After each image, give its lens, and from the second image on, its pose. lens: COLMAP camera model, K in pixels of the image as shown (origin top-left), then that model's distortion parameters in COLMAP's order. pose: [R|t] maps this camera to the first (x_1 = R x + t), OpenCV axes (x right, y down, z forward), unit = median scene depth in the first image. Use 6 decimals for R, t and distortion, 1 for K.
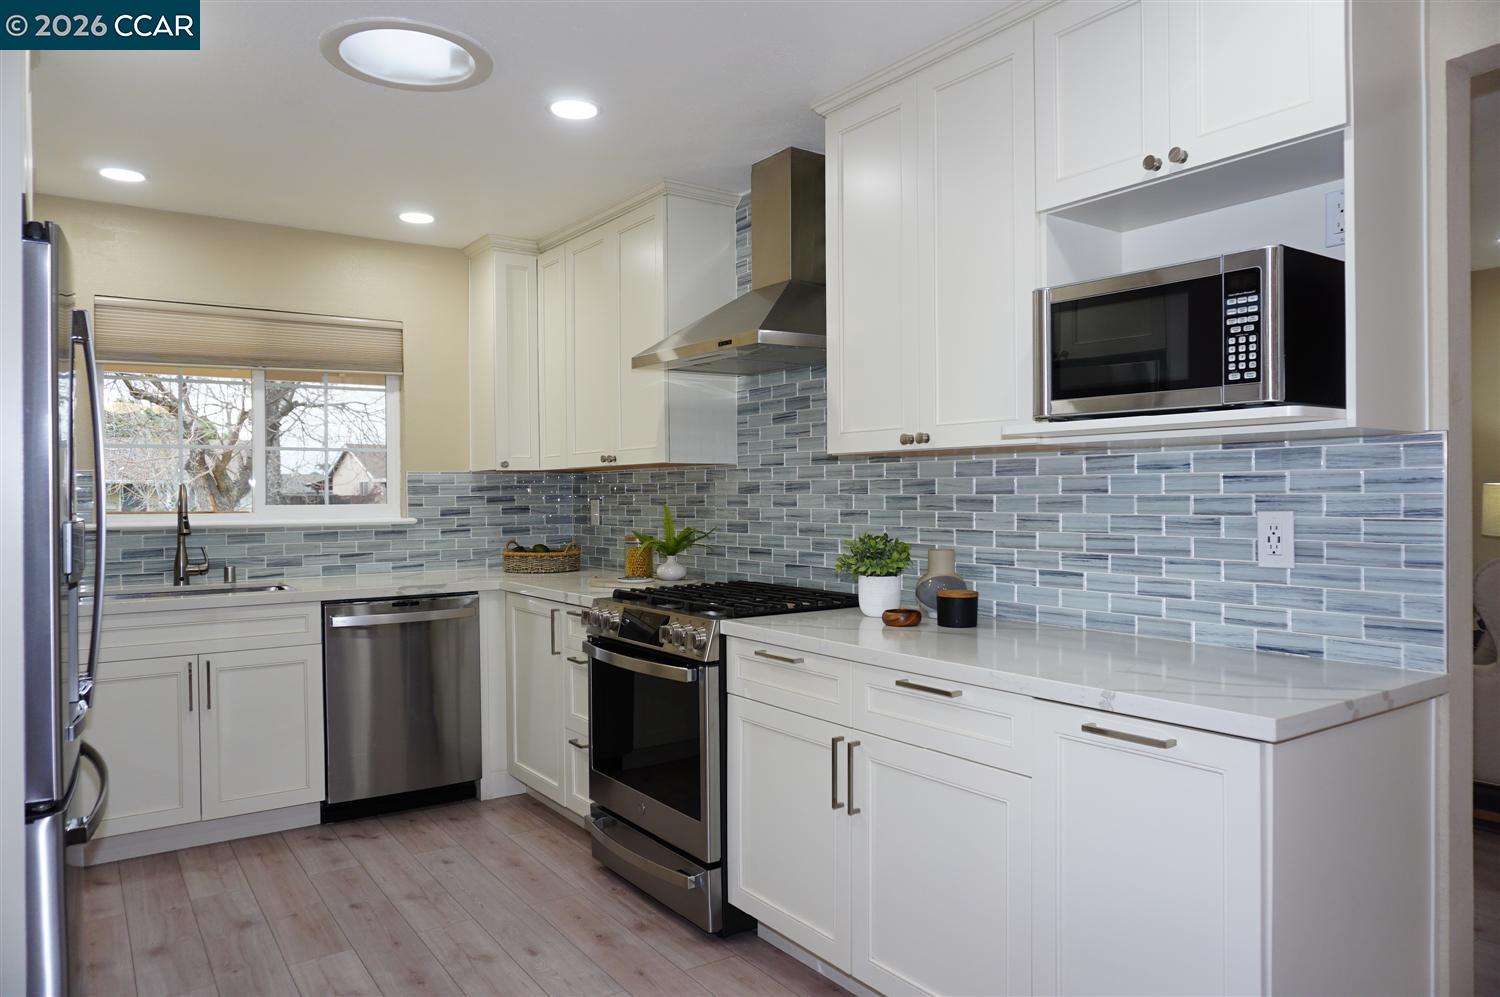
lens RADIAL K [[1005.8, 0, 752.9], [0, 1005.8, 489.1], [0, 0, 1]] dist [-0.030111, 0.000607]
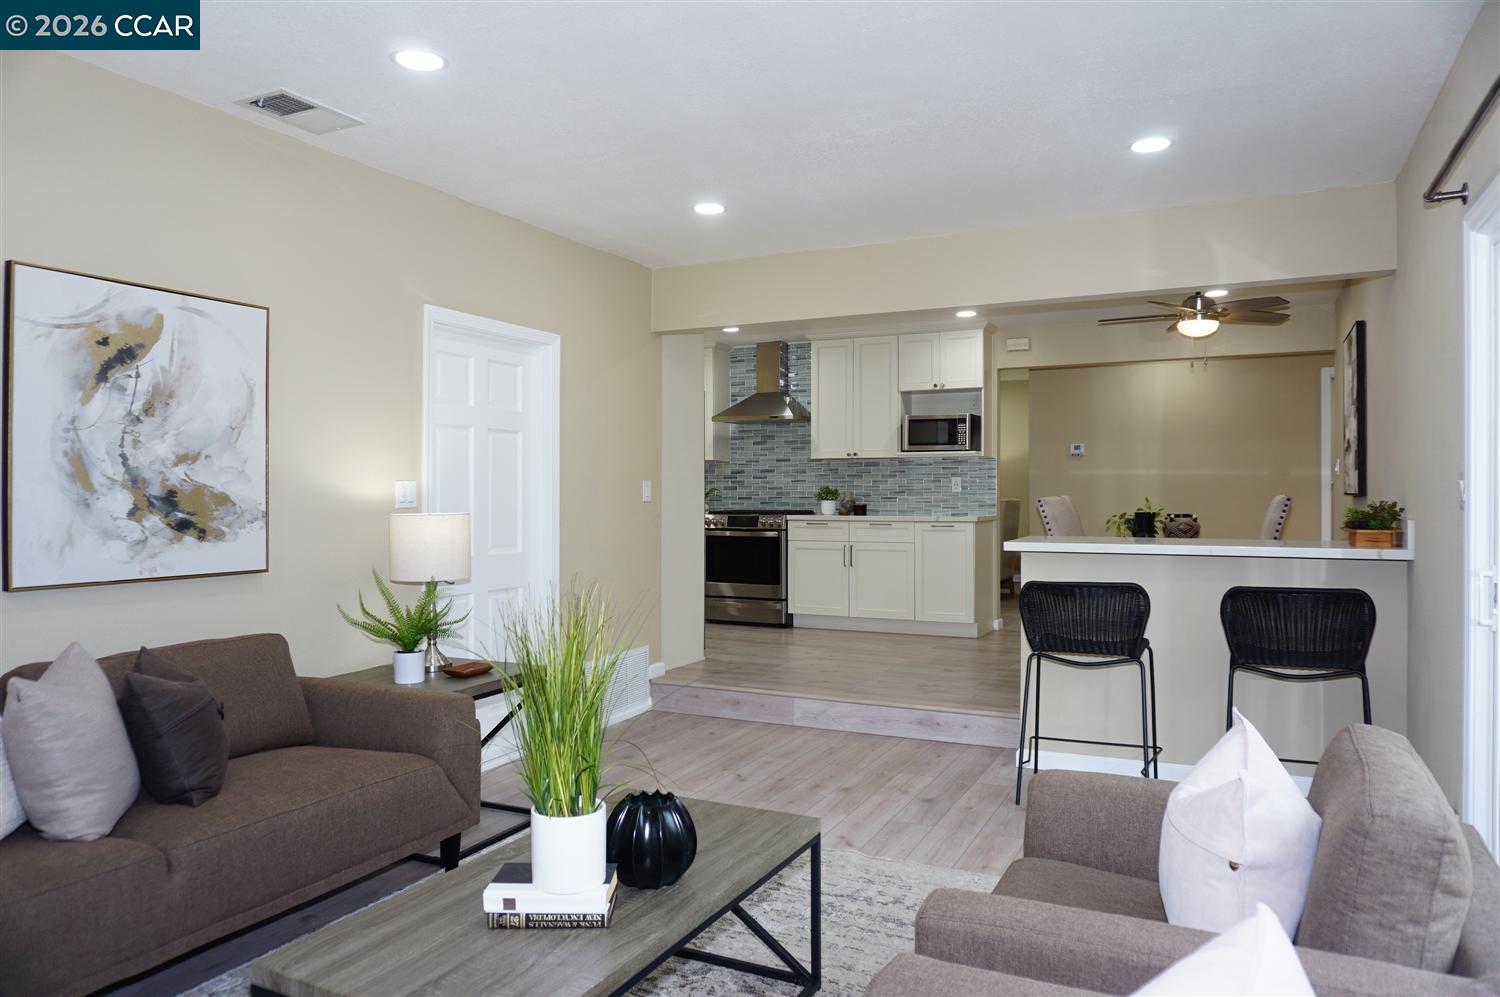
lens RADIAL K [[1005.8, 0, 752.9], [0, 1005.8, 489.1], [0, 0, 1]] dist [-0.030111, 0.000607]
pose [[0.874642, 0.007285, 0.484715, -2.006417], [-0.006212, 0.999973, -0.003820, 0.087969], [-0.484730, 0.000330, 0.874664, -1.961466]]
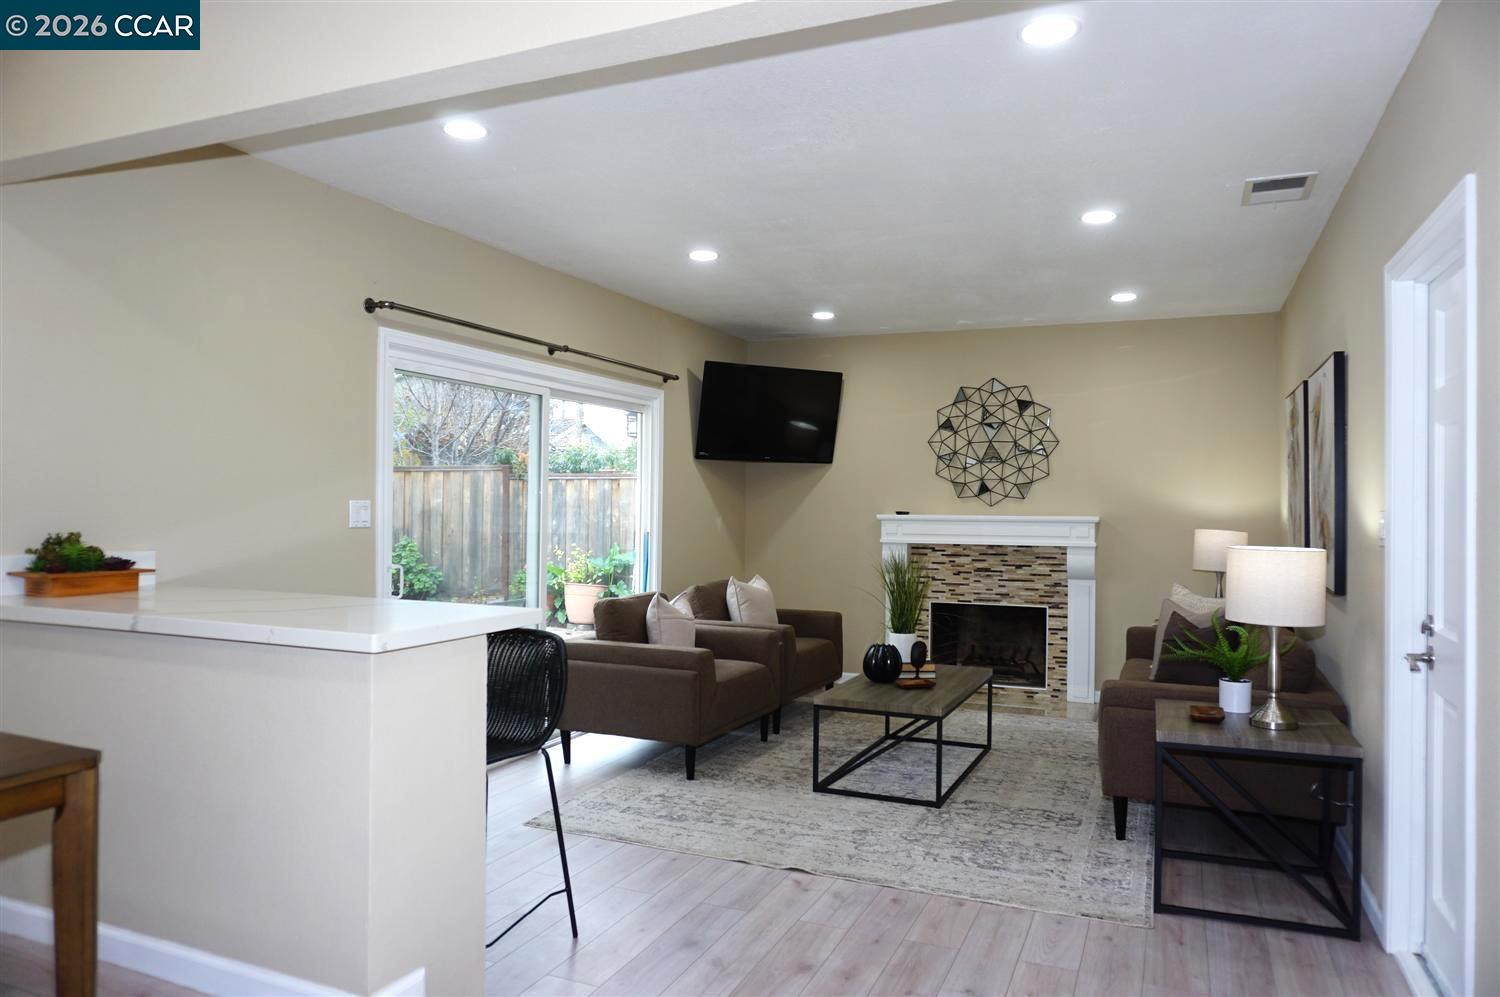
lens RADIAL K [[998.0, 0, 743.7], [0, 998.0, 493.3], [0, 0, 1]] dist [-0.036529, 0.001012]
pose [[-0.851655, -0.002894, -0.524095, -0.077649], [0.000480, 0.999980, -0.006302, 0.050696], [0.524102, -0.005619, -0.851637, 0.828558]]
